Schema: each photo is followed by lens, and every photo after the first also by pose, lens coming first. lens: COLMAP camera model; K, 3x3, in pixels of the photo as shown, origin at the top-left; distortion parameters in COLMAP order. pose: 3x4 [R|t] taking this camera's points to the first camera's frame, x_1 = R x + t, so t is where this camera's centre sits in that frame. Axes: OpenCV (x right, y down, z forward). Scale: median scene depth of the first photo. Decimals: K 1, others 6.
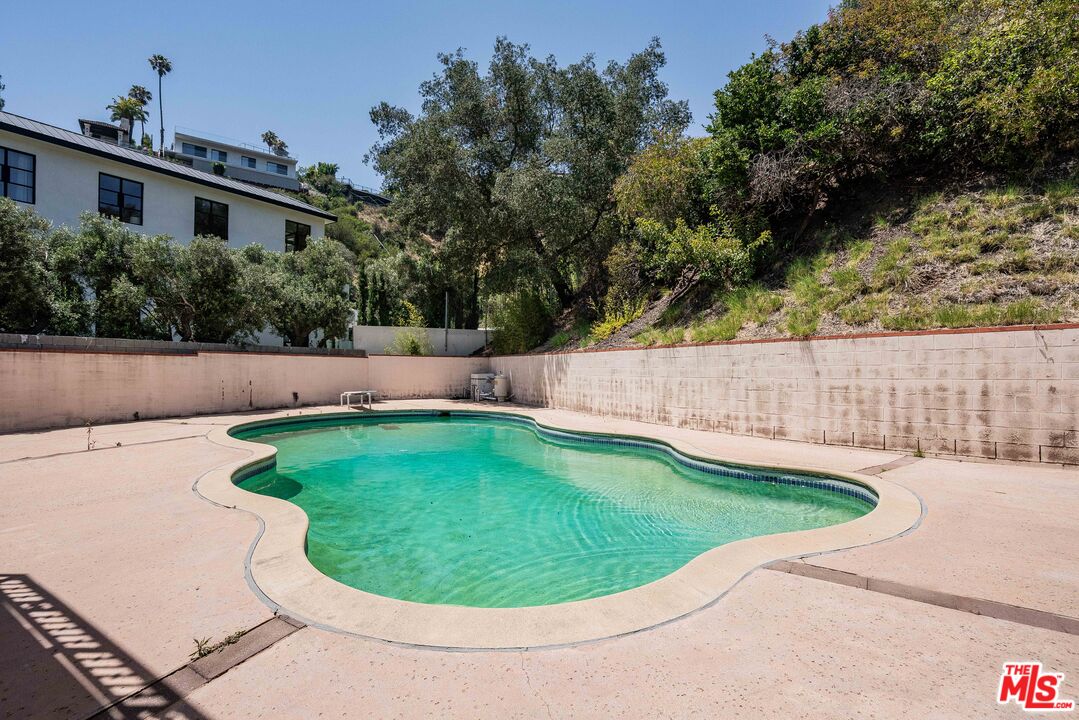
lens RADIAL K [[506.9, 0, 539.5], [0, 506.9, 360.0], [0, 0, 1]] dist [-0.041410, 0.016348]
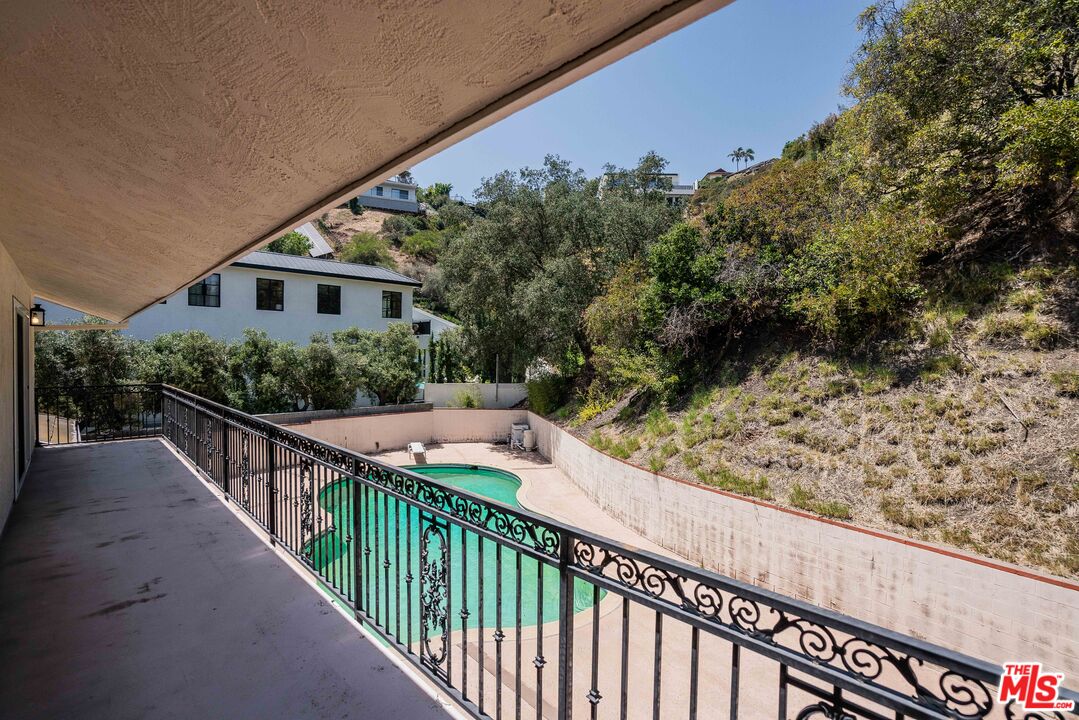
lens RADIAL K [[497.5, 0, 532.3], [0, 497.5, 362.6], [0, 0, 1]] dist [-0.036455, 0.000070]
pose [[0.971971, 0.012424, -0.234772, 0.433072], [-0.006522, 0.999643, 0.025898, -0.333124], [0.235010, -0.023641, 0.971705, -0.395235]]
